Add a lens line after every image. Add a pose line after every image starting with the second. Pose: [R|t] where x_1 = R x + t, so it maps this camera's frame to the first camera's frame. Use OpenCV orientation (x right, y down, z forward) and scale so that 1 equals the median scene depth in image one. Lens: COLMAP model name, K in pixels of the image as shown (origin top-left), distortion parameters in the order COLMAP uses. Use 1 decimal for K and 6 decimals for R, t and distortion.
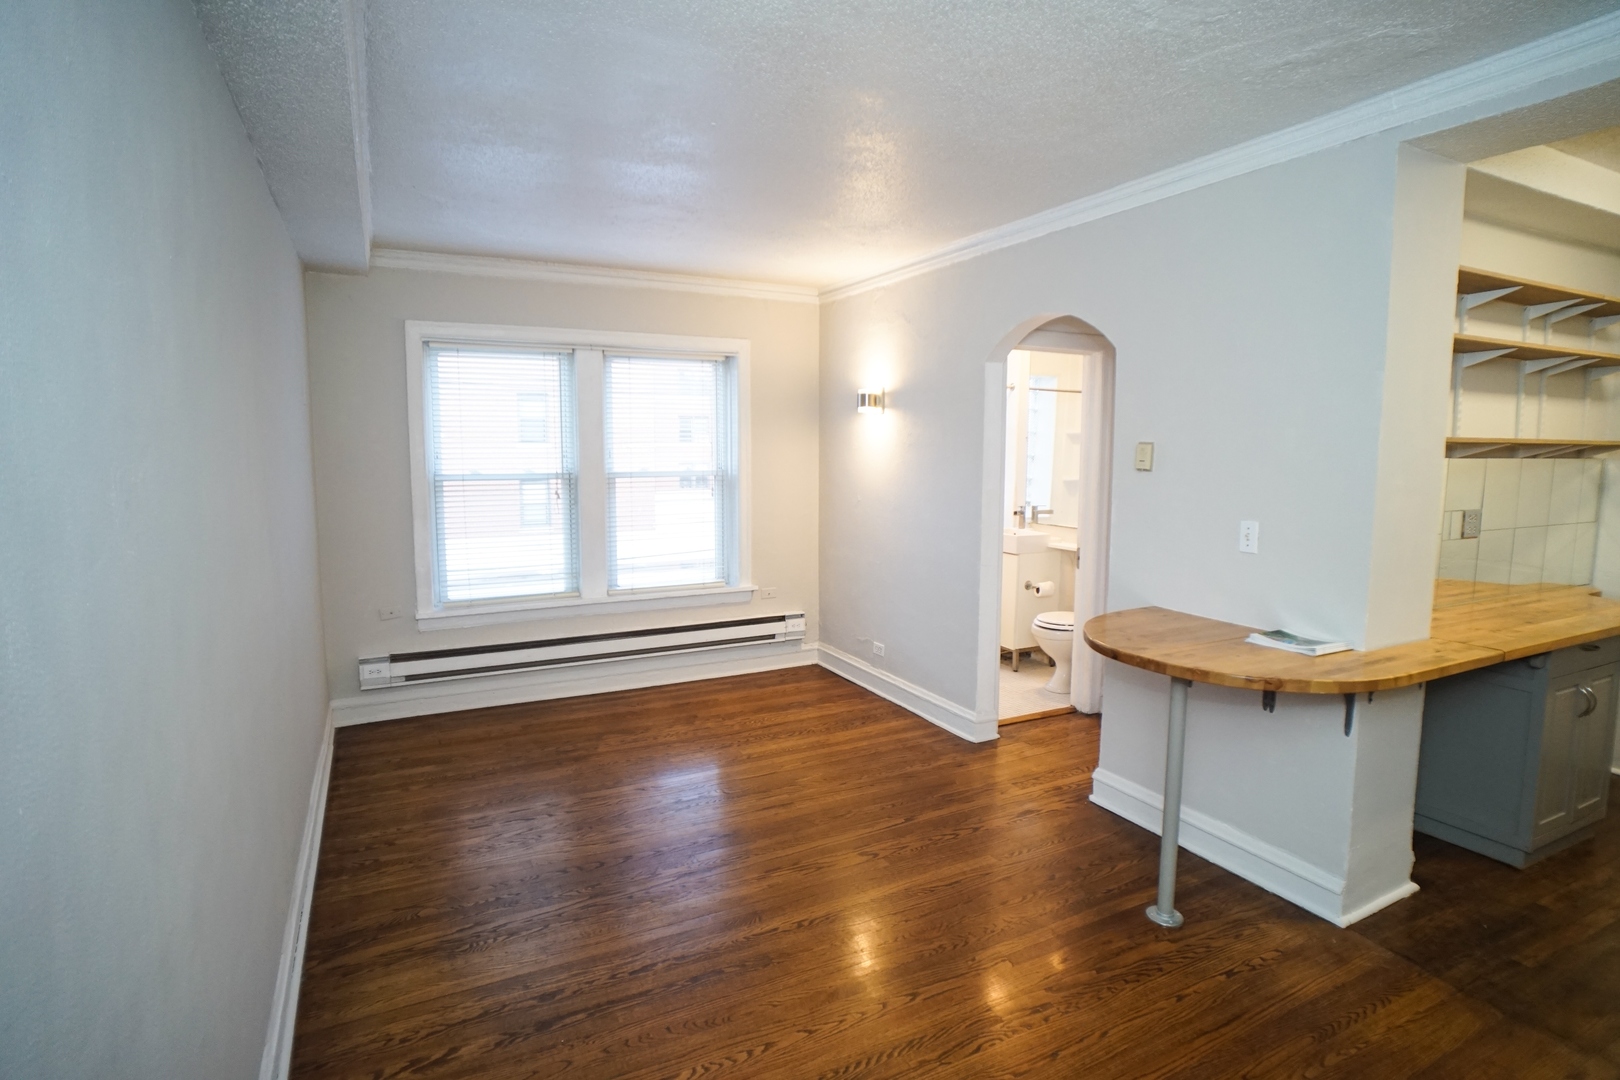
lens RADIAL K [[834.1, 0, 805.7], [0, 834.1, 531.2], [0, 0, 1]] dist [-0.051794, 0.023040]
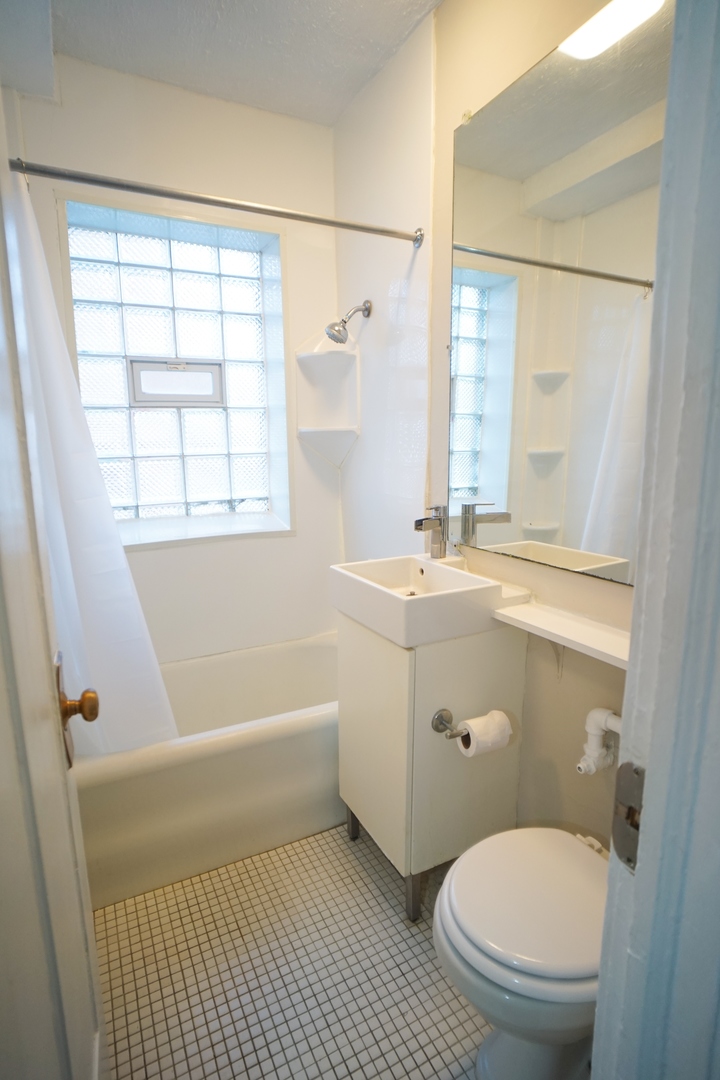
lens RADIAL K [[556.1, 0, 354.2], [0, 556.1, 543.4], [0, 0, 1]] dist [-0.051794, 0.023040]
pose [[0.999823, -0.016116, 0.009688, 0.345819], [0.015319, 0.996885, 0.077364, -0.055494], [-0.010905, -0.077202, 0.996956, 1.149242]]
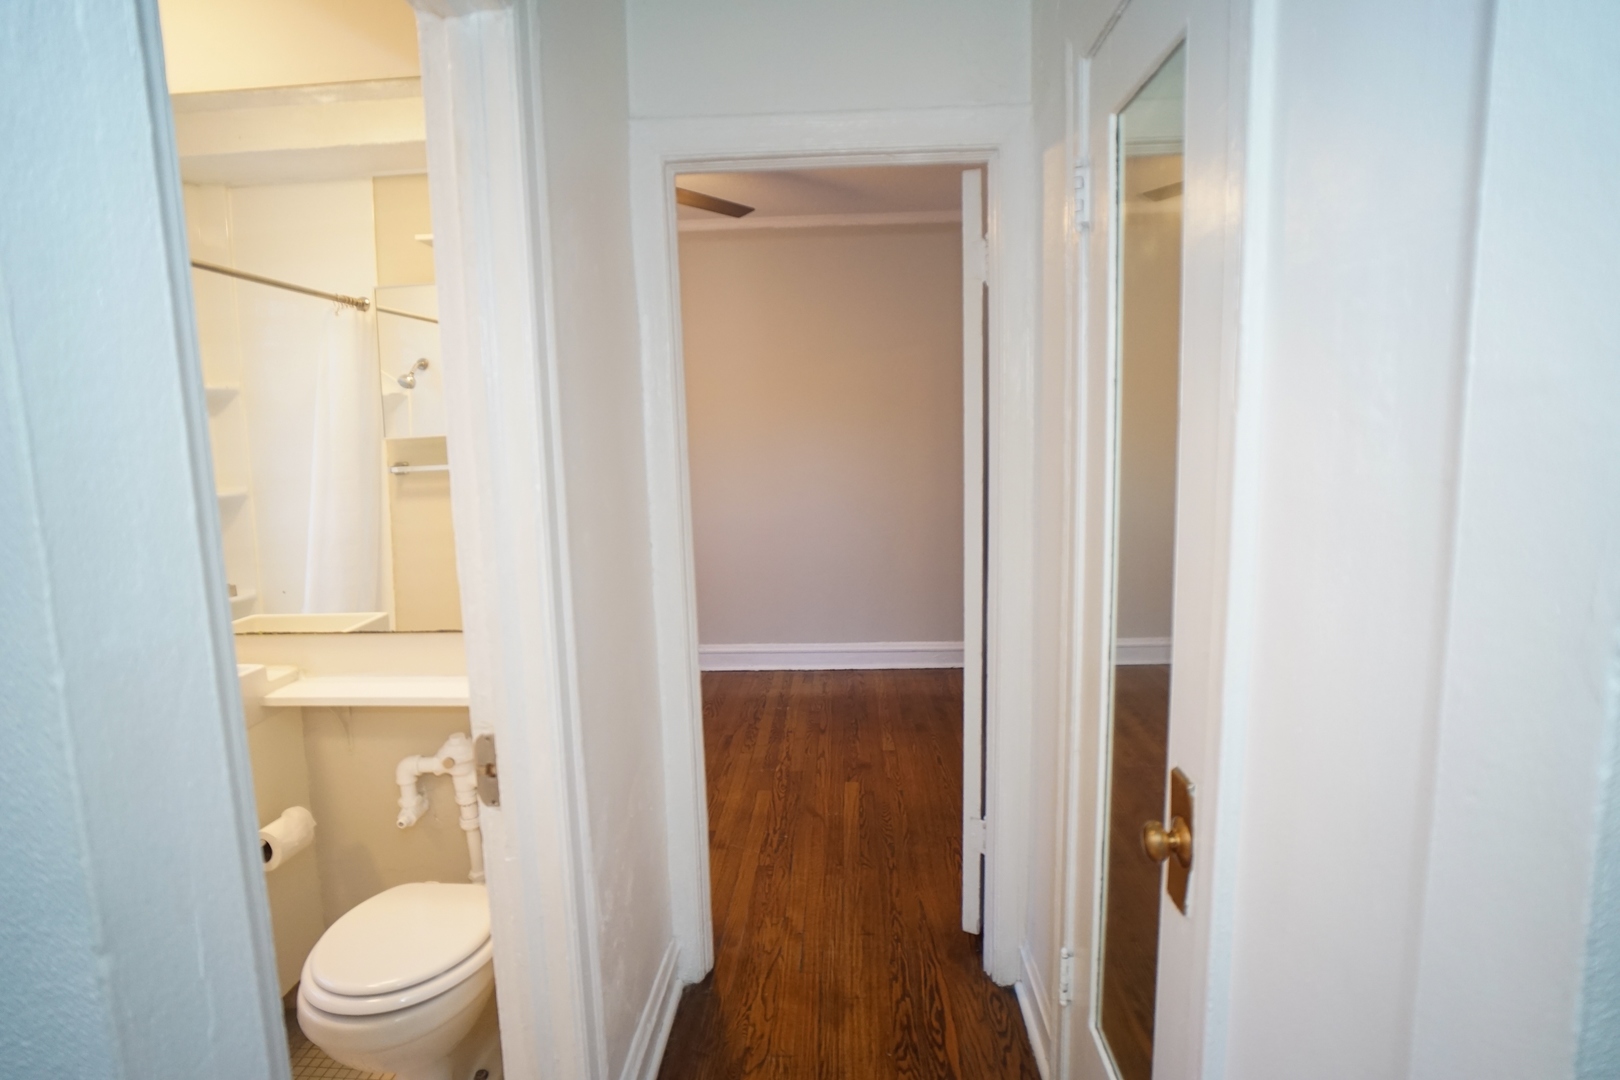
lens RADIAL K [[834.1, 0, 823.8], [0, 834.1, 524.1], [0, 0, 1]] dist [-0.051794, 0.023040]
pose [[0.481406, -0.119366, 0.868332, 0.192317], [0.114777, 0.990738, 0.072560, -0.078402], [-0.868950, 0.064733, 0.490648, 0.985519]]
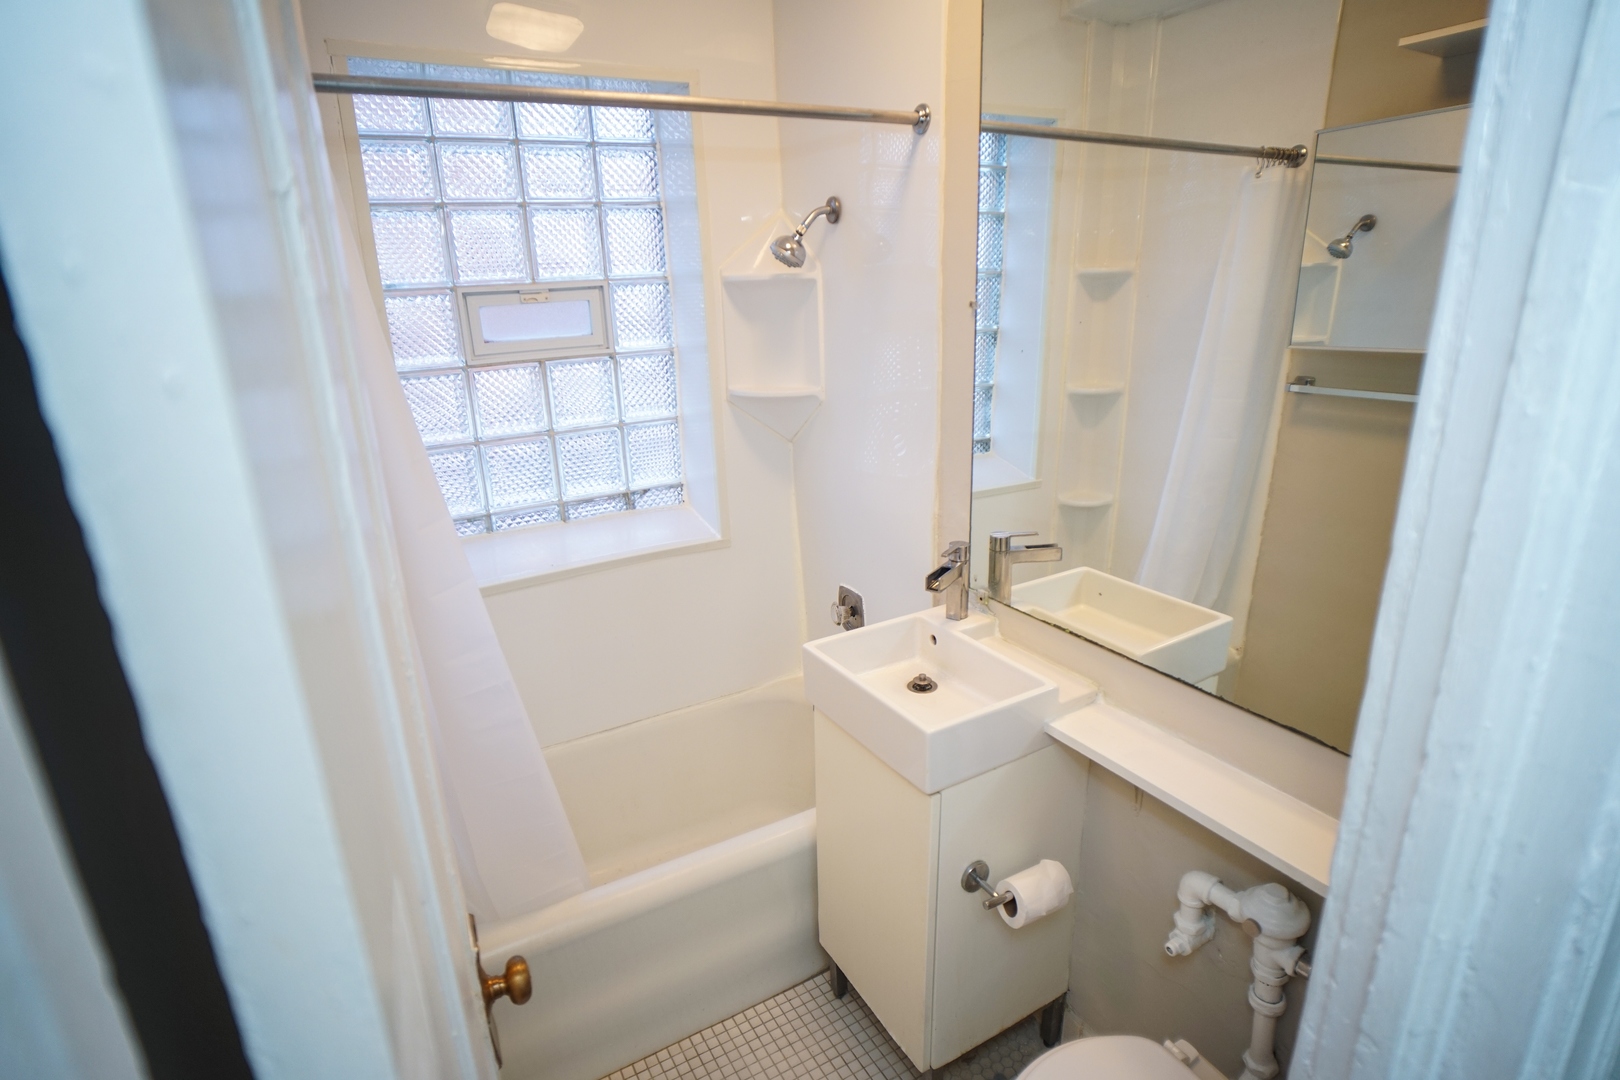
lens RADIAL K [[834.1, 0, 803.6], [0, 834.1, 540.8], [0, 0, 1]] dist [-0.051794, 0.023040]
pose [[0.998033, -0.050034, 0.037781, 0.316450], [0.041450, 0.978687, 0.201129, -0.151408], [-0.047039, -0.199167, 0.978836, 1.157886]]
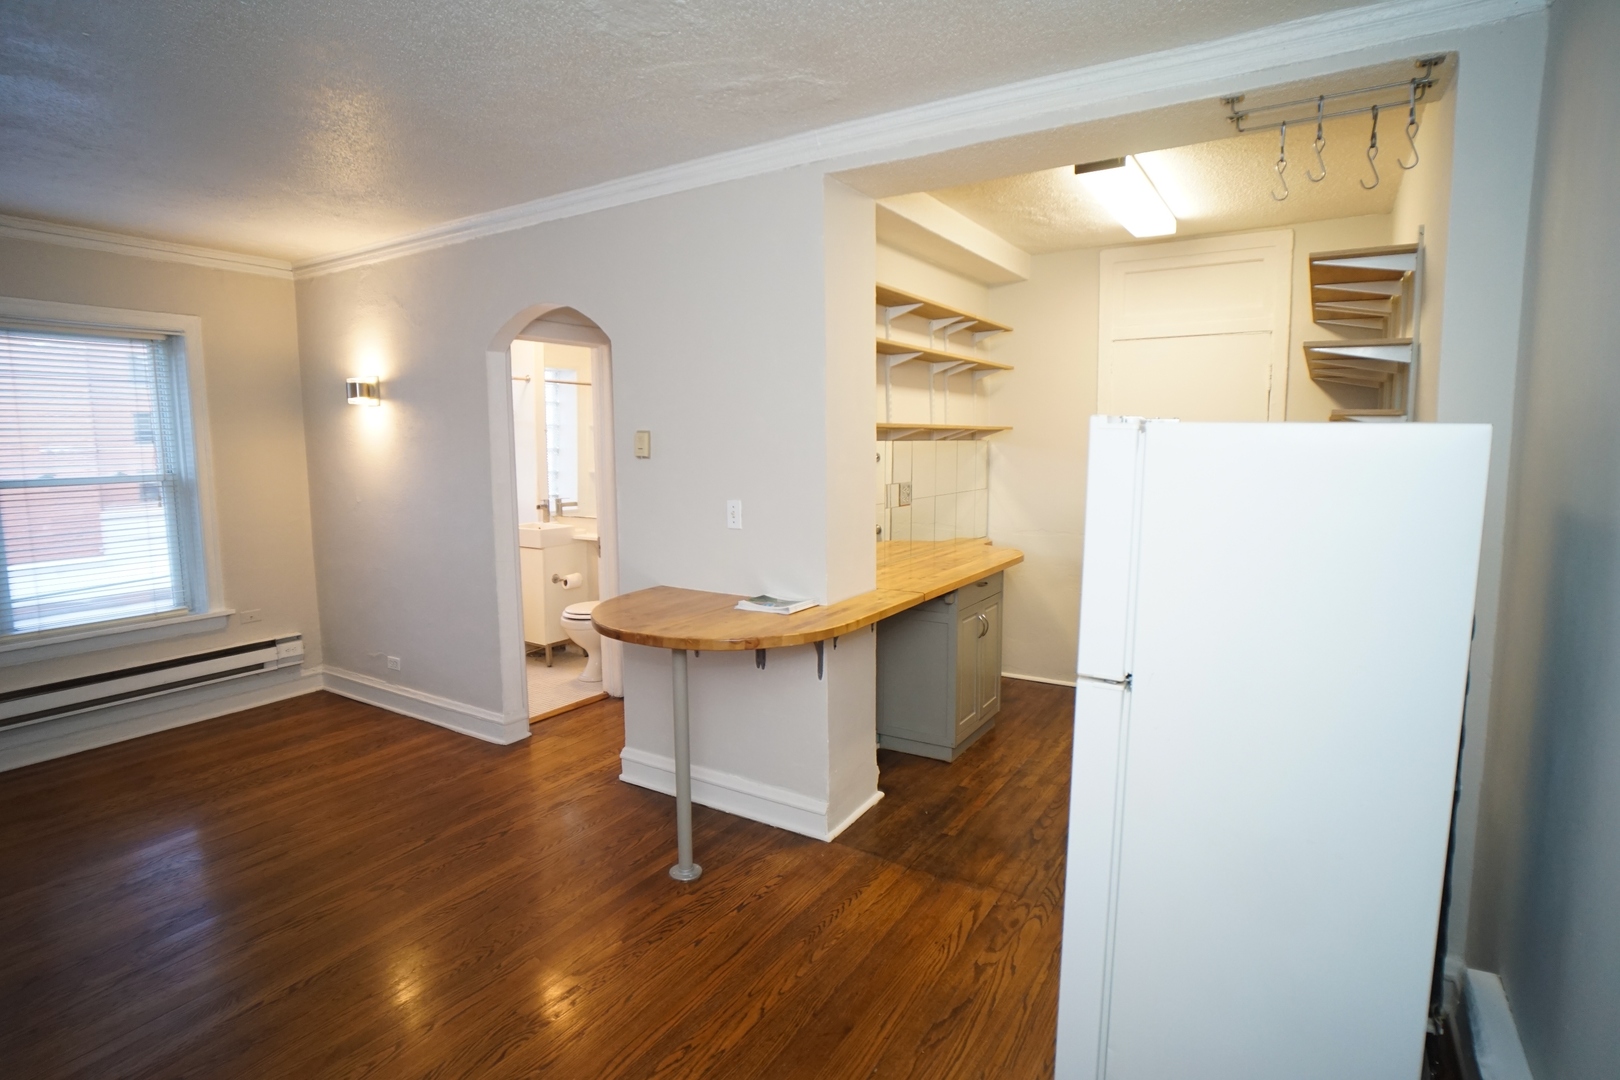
lens RADIAL K [[834.1, 0, 806.6], [0, 834.1, 530.4], [0, 0, 1]] dist [-0.051794, 0.023040]
pose [[0.860406, -0.066736, 0.505220, 0.042996], [0.064622, 0.997673, 0.021733, 0.008248], [-0.505495, 0.013949, 0.862717, -0.013812]]
